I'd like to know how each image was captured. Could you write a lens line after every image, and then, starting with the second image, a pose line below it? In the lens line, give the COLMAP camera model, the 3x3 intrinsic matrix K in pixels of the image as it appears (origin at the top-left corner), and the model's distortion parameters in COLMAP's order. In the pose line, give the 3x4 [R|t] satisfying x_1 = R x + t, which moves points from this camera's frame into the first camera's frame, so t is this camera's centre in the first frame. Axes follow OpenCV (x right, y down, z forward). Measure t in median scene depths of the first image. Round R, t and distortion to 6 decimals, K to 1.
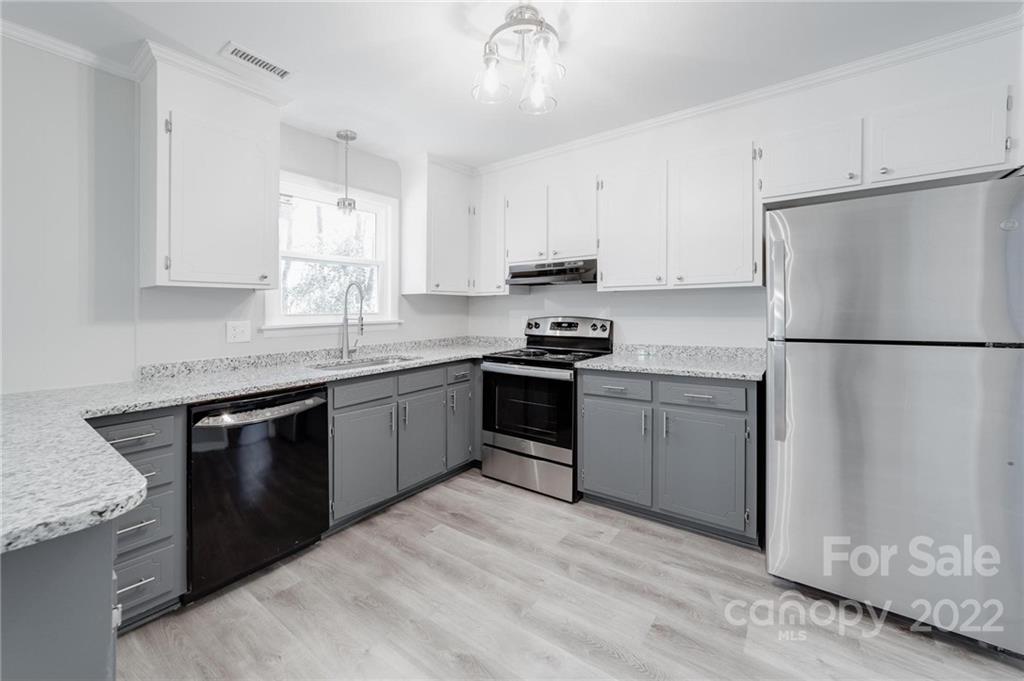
lens RADIAL K [[407.8, 0, 512.1], [0, 407.8, 311.8], [0, 0, 1]] dist [-0.003466, 0.000210]
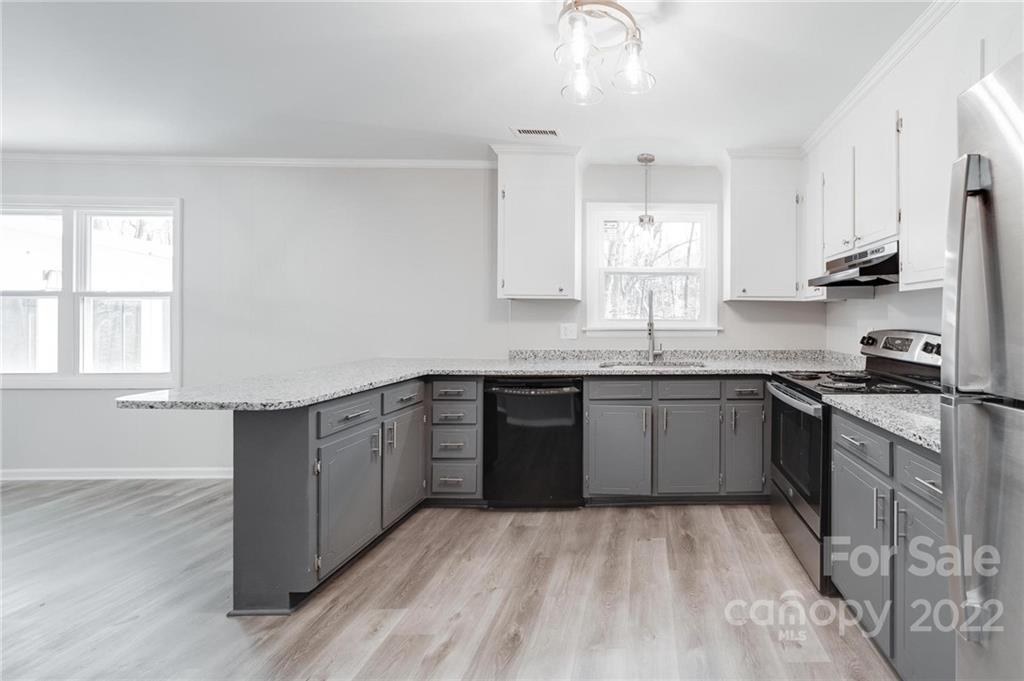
lens RADIAL K [[427.5, 0, 661.4], [0, 427.5, 317.4], [0, 0, 1]] dist [-0.002362, 0.000041]
pose [[0.627029, 0.010883, -0.778920, 0.545751], [-0.016493, 0.999864, 0.000692, -0.002686], [0.778822, 0.012413, 0.627123, 0.318929]]
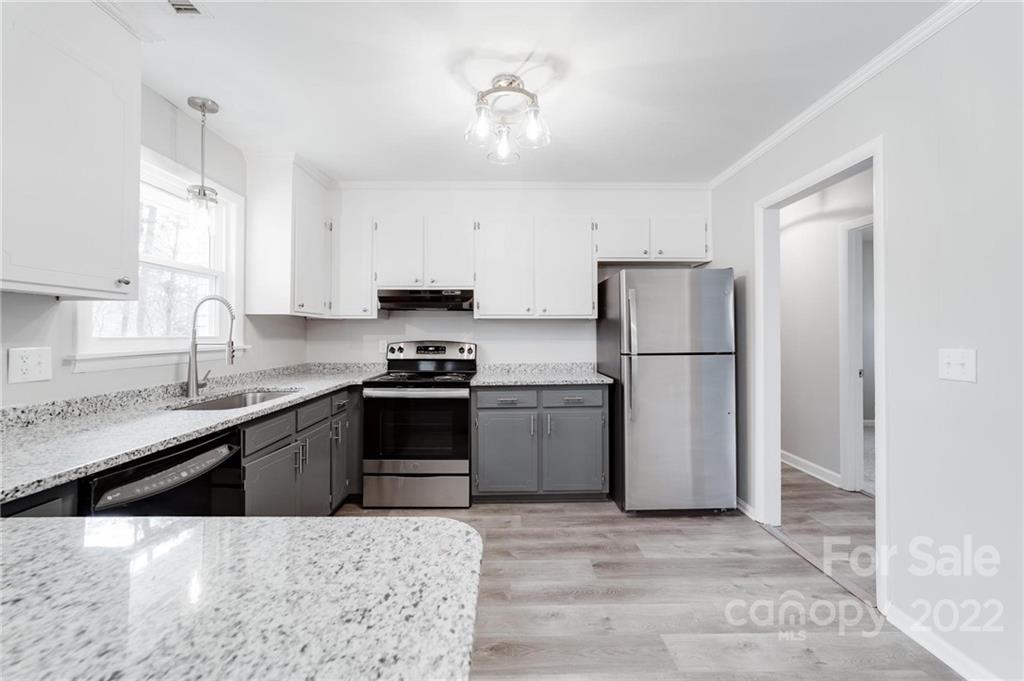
lens RADIAL K [[395.8, 0, 507.7], [0, 395.8, 332.3], [0, 0, 1]] dist [-0.010535, 0.000523]
pose [[0.795119, 0.011271, 0.606349, -0.423988], [-0.002510, 0.999880, -0.015294, 0.006132], [-0.606449, 0.010639, 0.795051, 0.070147]]
